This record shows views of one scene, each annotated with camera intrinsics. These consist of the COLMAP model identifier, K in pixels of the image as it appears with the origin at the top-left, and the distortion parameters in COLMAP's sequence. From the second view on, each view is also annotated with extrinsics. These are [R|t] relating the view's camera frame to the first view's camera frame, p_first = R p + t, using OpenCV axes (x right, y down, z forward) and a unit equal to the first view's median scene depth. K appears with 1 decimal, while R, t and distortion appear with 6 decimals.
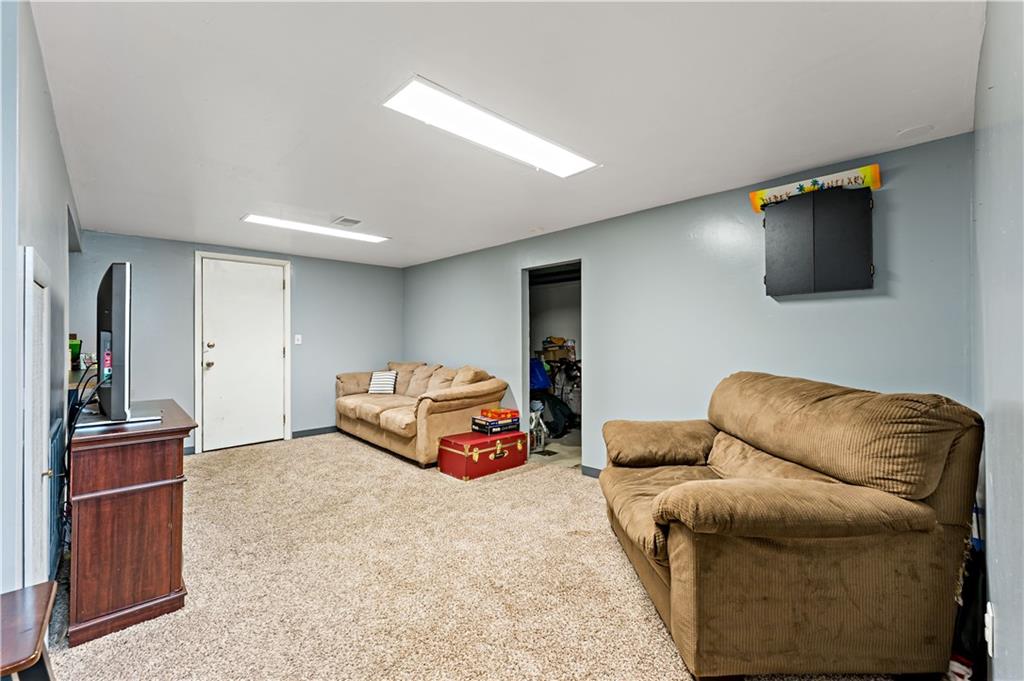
lens RADIAL K [[428.4, 0, 509.3], [0, 428.4, 338.0], [0, 0, 1]] dist [-0.000670, 0.000122]
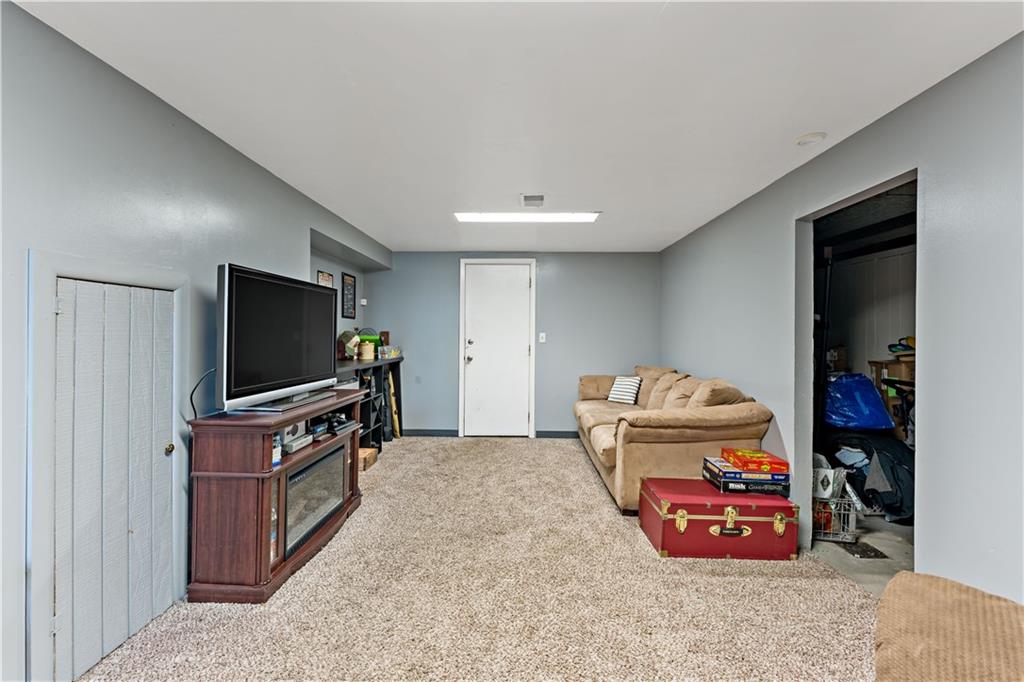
lens RADIAL K [[415.3, 0, 511.5], [0, 415.3, 336.0], [0, 0, 1]] dist [0.000842, 0.000128]
pose [[0.711110, 0.007544, -0.703040, 0.157303], [-0.009325, 0.999956, 0.001298, -0.000864], [0.703018, 0.005633, 0.711149, 0.340988]]
